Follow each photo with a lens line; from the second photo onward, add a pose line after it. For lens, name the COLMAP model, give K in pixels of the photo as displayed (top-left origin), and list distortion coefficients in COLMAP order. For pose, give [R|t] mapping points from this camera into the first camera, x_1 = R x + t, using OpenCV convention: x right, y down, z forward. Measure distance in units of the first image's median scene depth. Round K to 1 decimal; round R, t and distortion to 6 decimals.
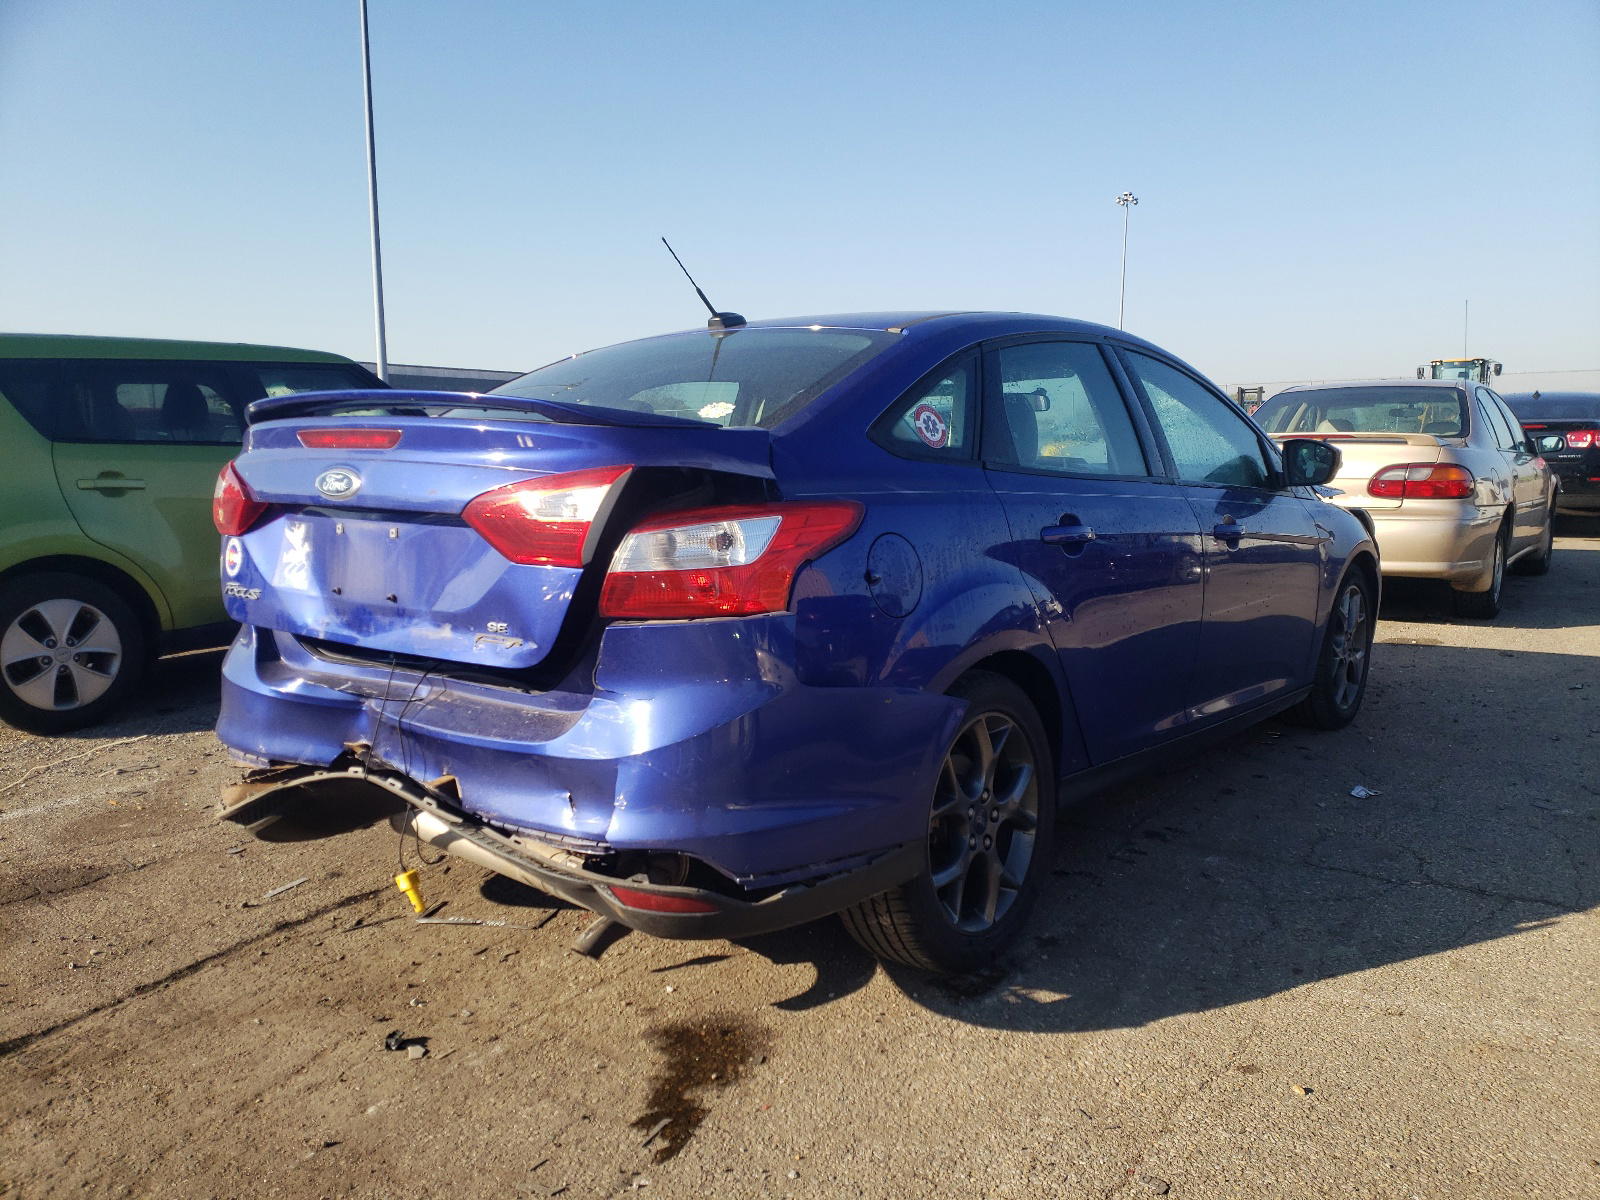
lens RADIAL K [[1247.1, 0, 828.8], [0, 1247.1, 602.3], [0, 0, 1]] dist [0.087241, -0.002492]
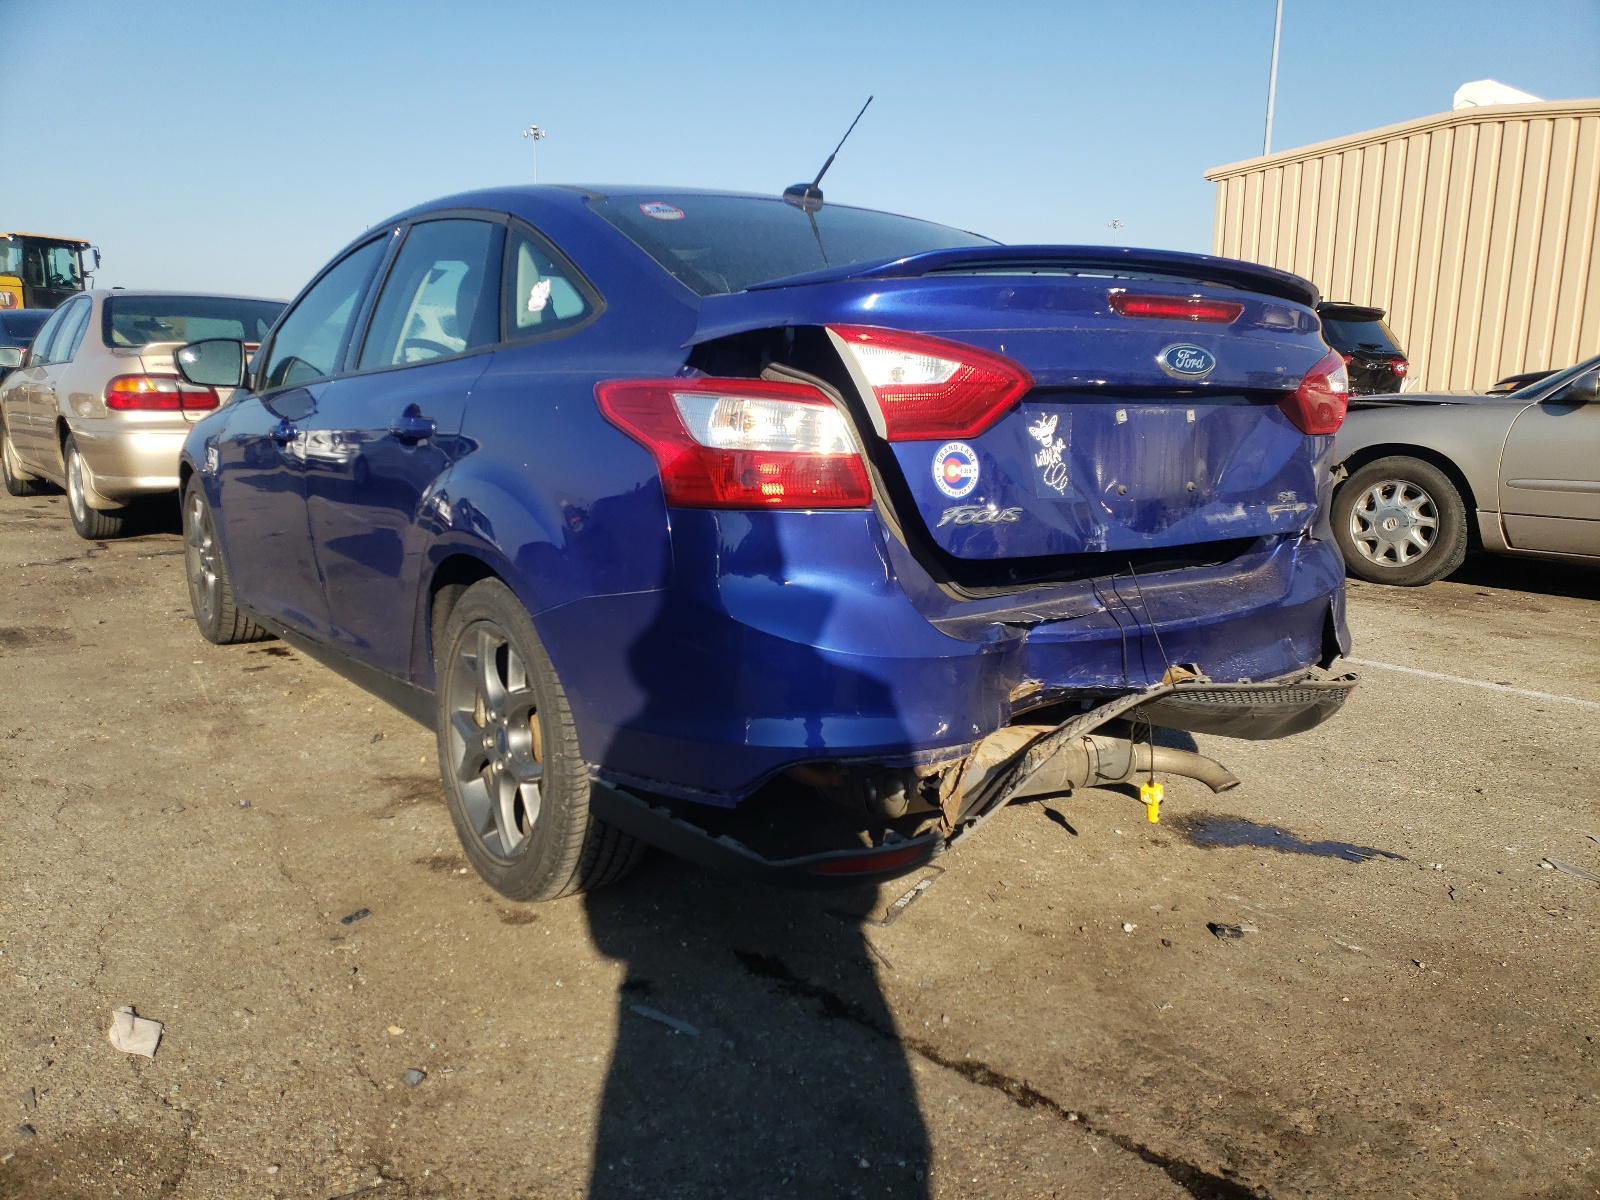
lens RADIAL K [[1247.1, 0, 828.8], [0, 1247.1, 602.3], [0, 0, 1]] dist [0.087241, -0.002492]
pose [[0.266478, -0.163124, 0.949937, -1.288688], [0.103971, 0.984688, 0.139926, -0.075620], [-0.958217, 0.061479, 0.279358, 0.984951]]
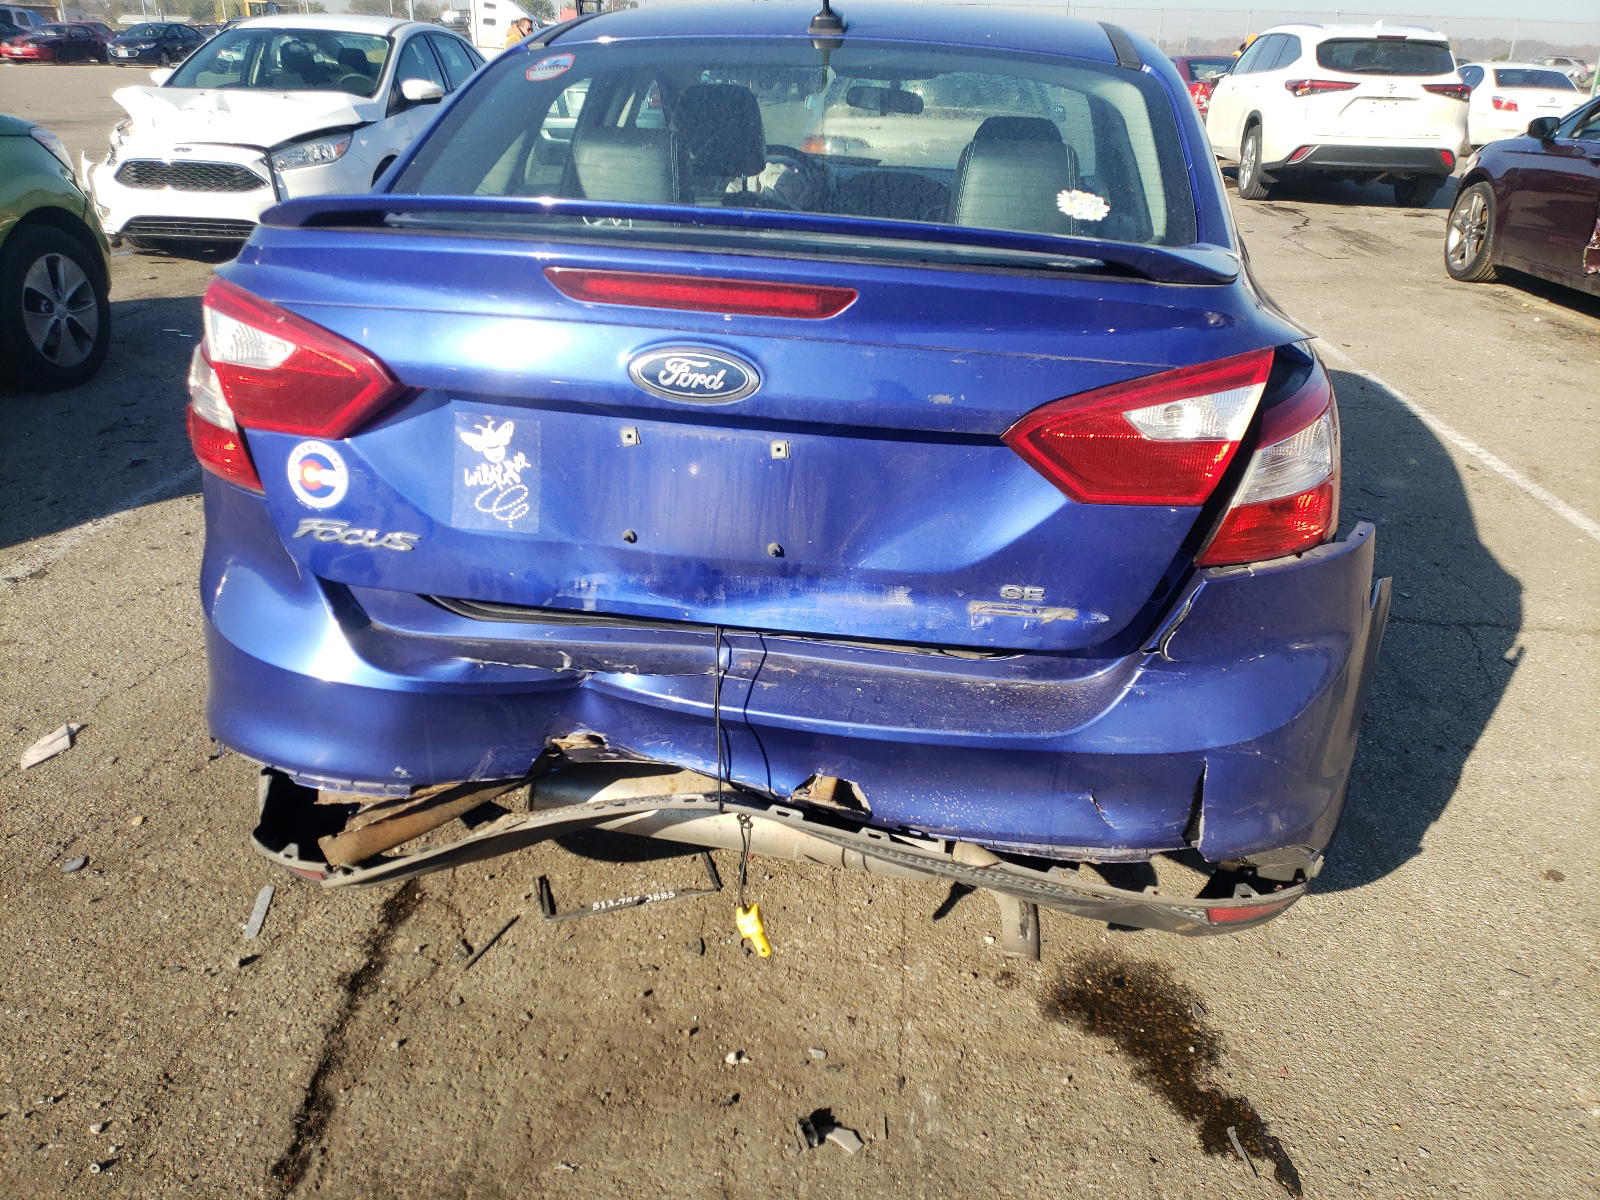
lens RADIAL K [[1247.1, 0, 828.8], [0, 1247.1, 602.3], [0, 0, 1]] dist [0.087241, -0.002492]
pose [[0.860335, -0.164632, 0.482411, -0.619943], [0.019821, 0.956496, 0.291073, -0.158004], [-0.509344, -0.240858, 0.826169, 0.451601]]
